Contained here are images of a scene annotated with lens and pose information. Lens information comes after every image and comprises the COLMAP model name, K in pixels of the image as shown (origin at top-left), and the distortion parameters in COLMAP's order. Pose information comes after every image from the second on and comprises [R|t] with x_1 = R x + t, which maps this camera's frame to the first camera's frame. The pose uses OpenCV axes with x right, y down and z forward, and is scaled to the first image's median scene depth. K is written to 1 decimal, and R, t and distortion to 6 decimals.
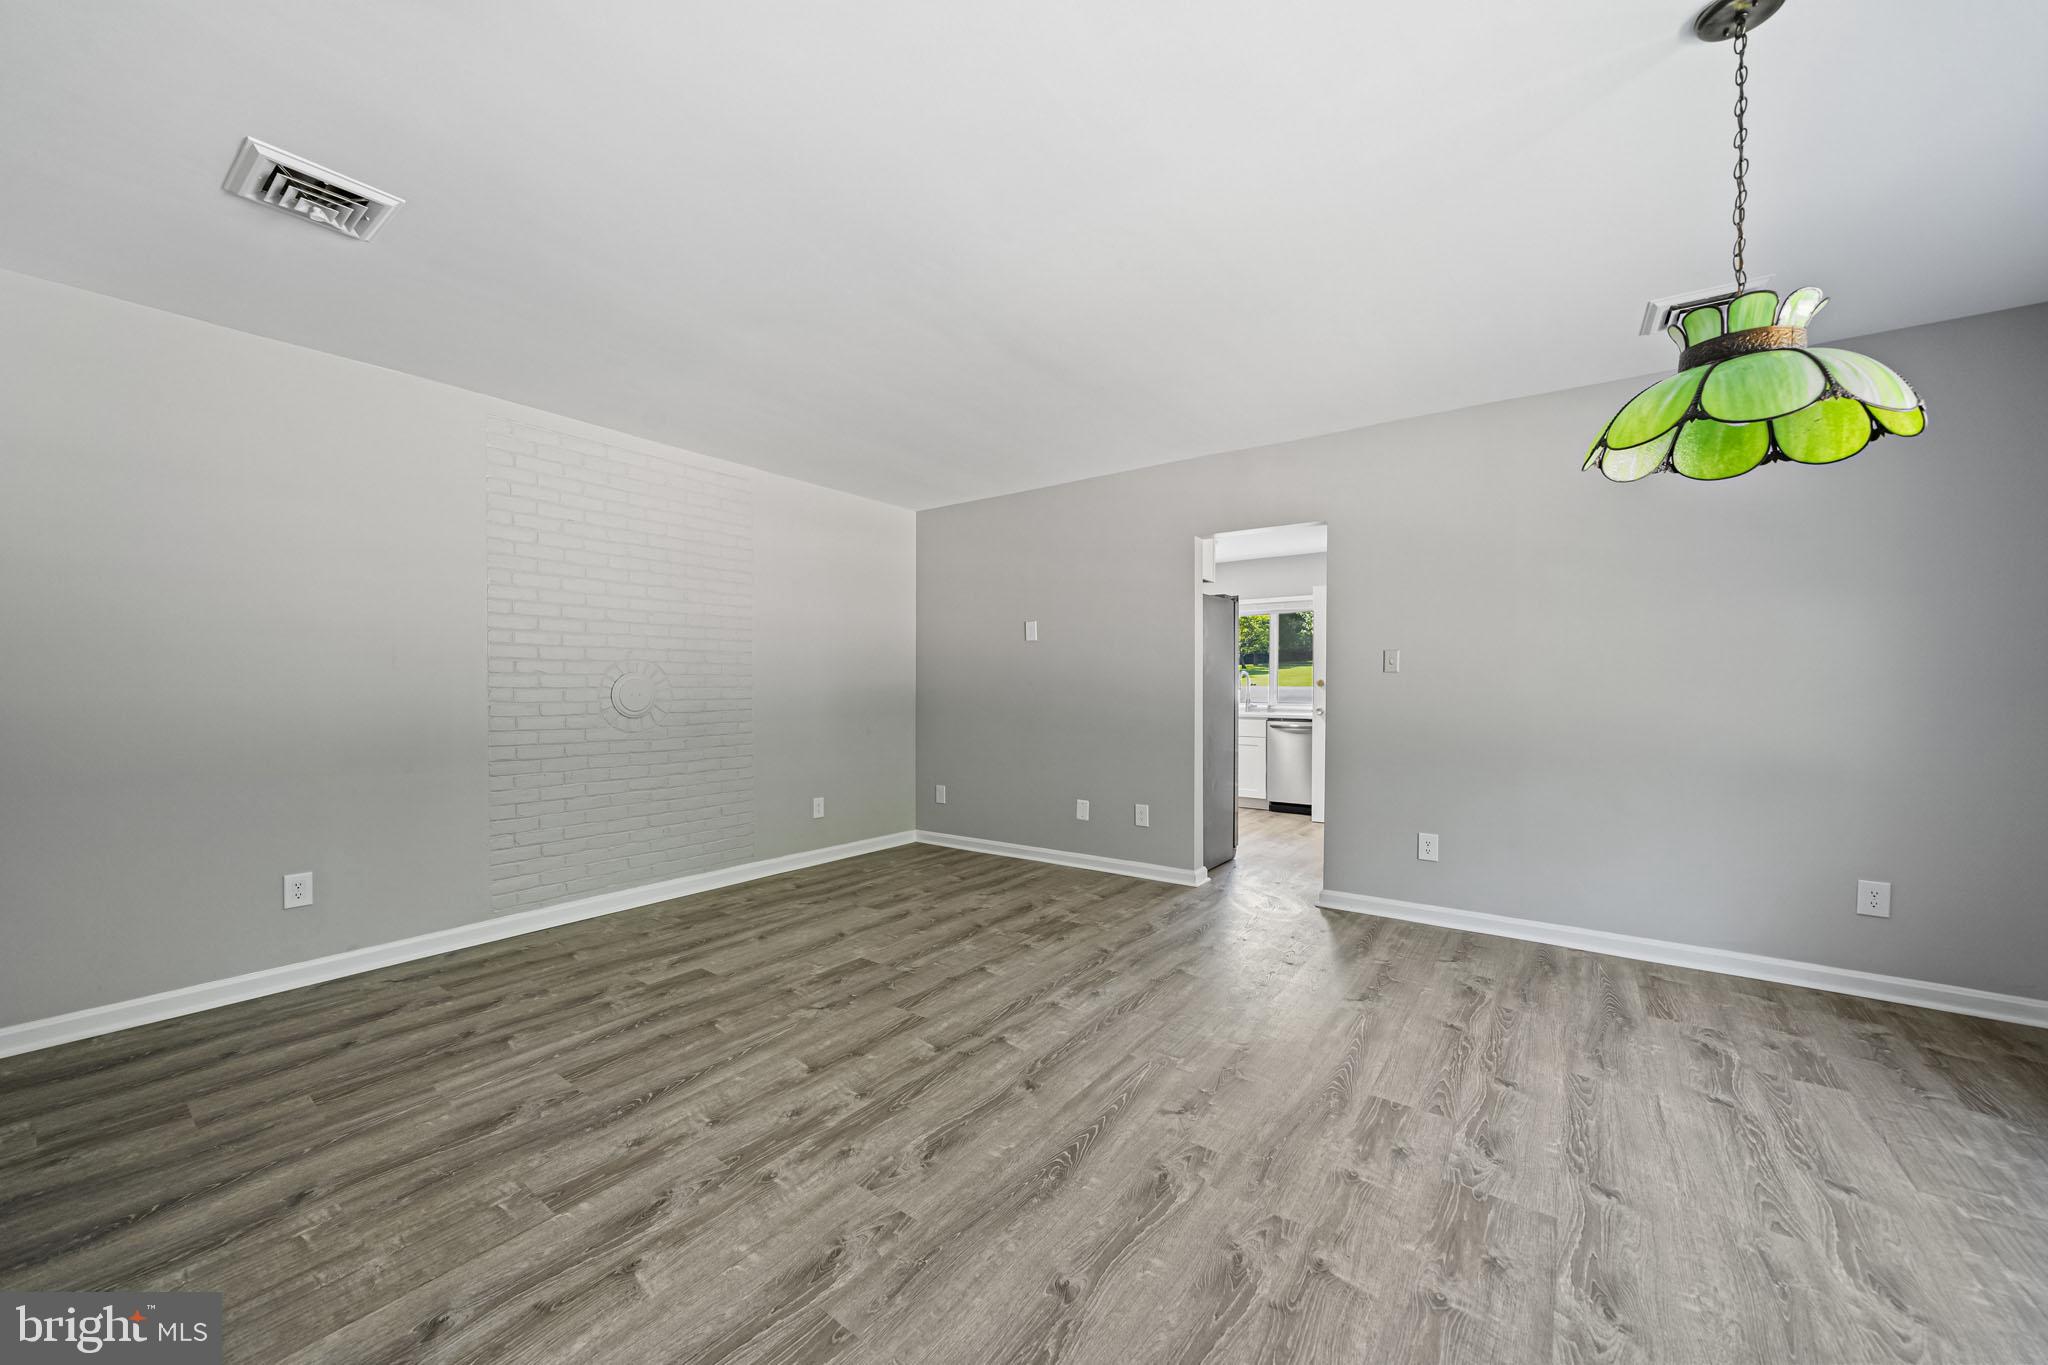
lens RADIAL K [[760.3, 0, 1021.5], [0, 760.3, 692.8], [0, 0, 1]] dist [0.001214, 0.000097]
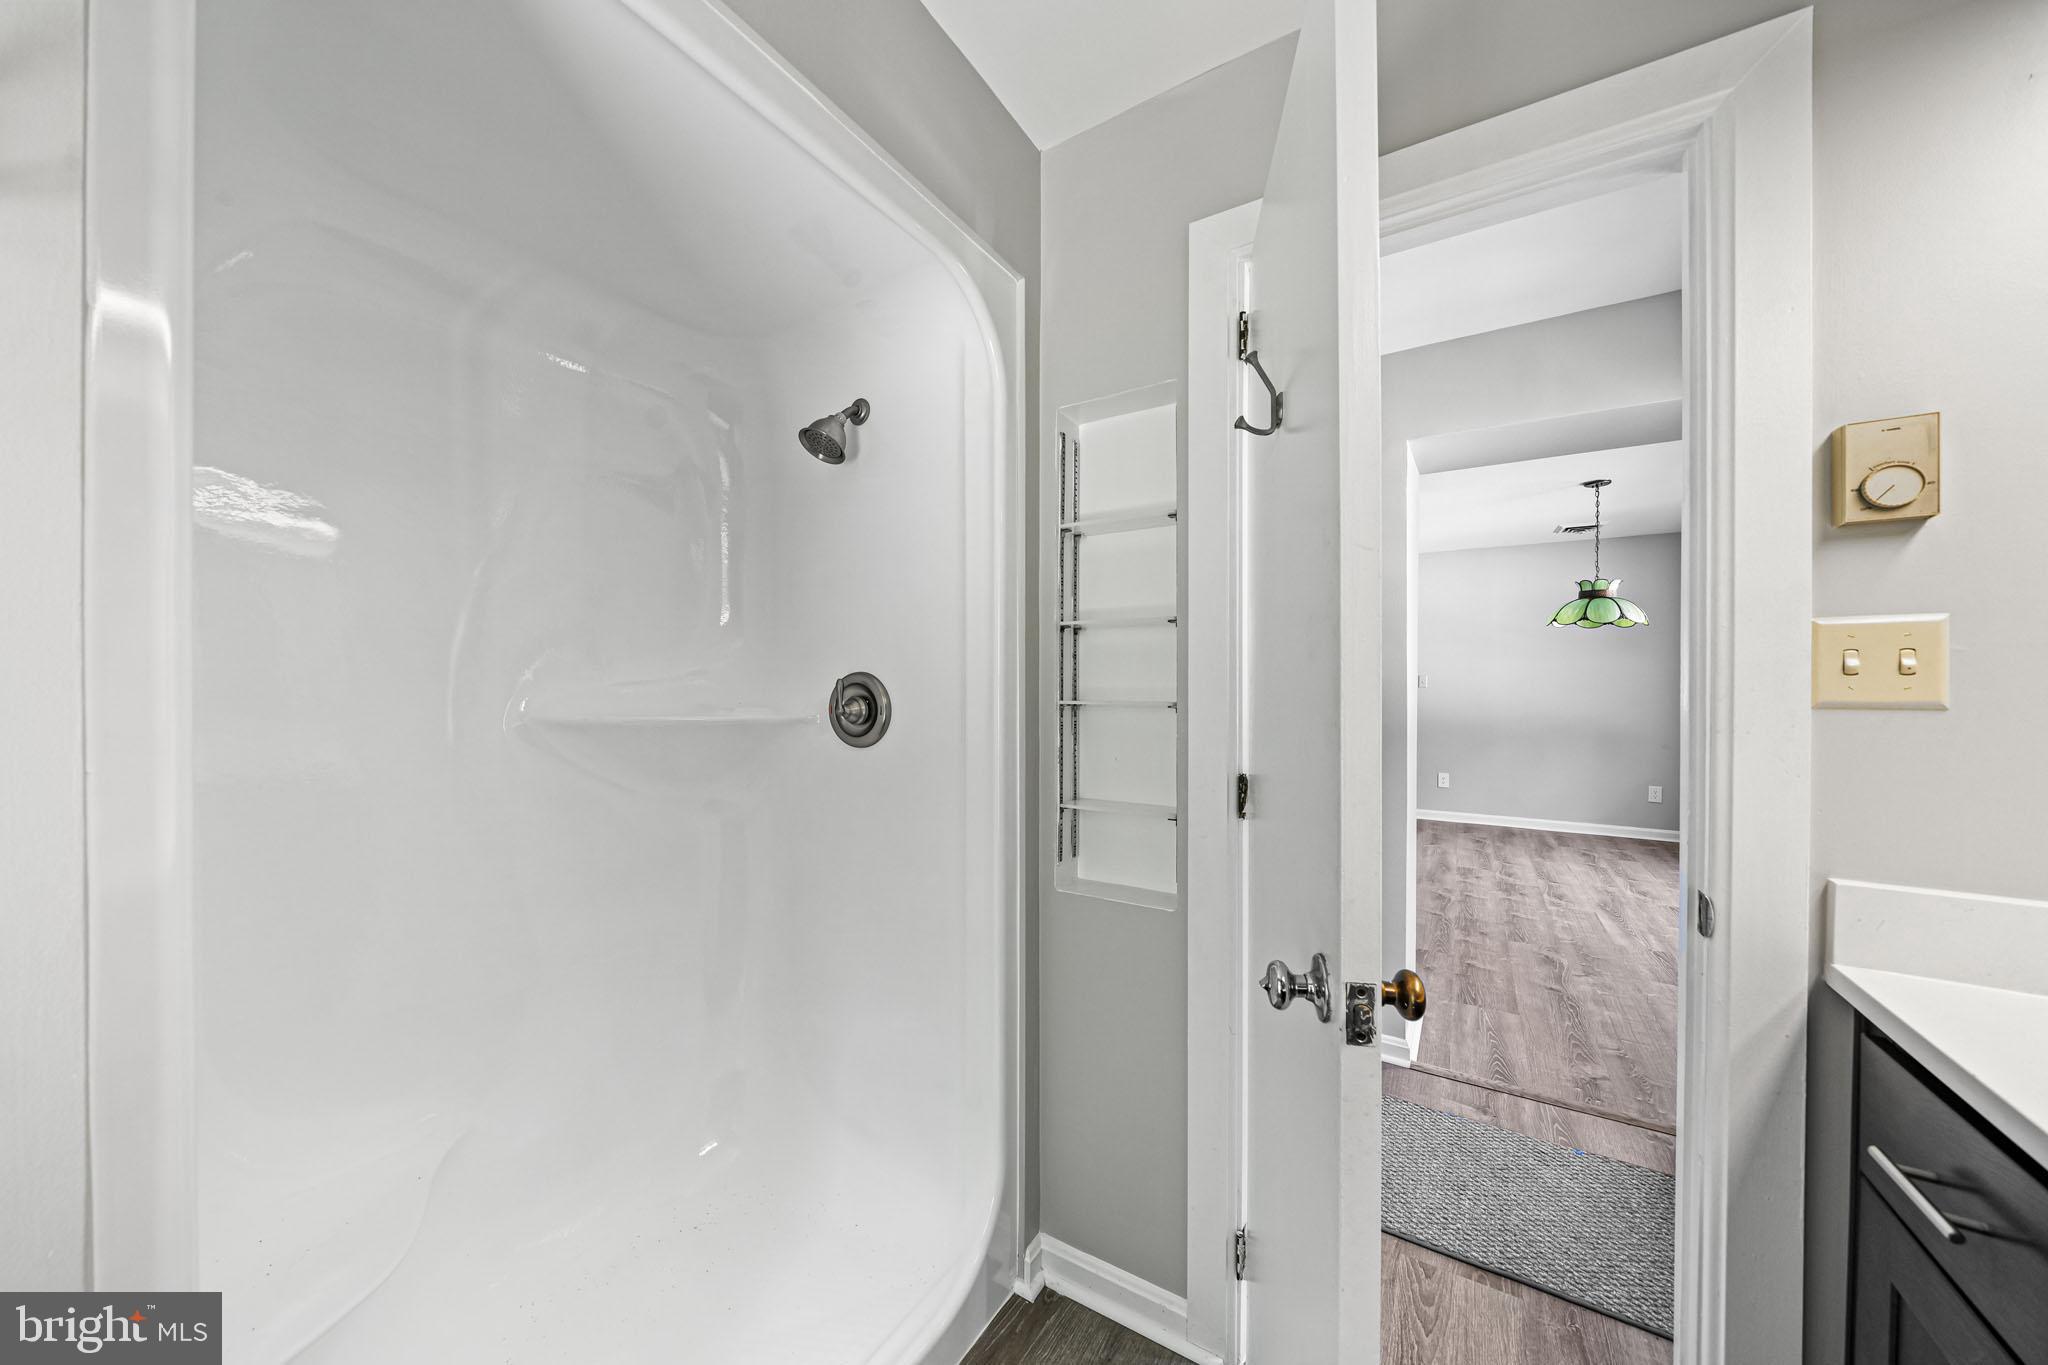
lens RADIAL K [[711.9, 0, 1023.8], [0, 711.9, 683.0], [0, 0, 1]] dist [-0.001958, -0.000095]
pose [[0.996884, 0.002851, 0.078831, -1.094656], [-0.002112, 0.999953, -0.009456, -0.033510], [-0.078855, 0.009260, 0.996843, -1.153655]]
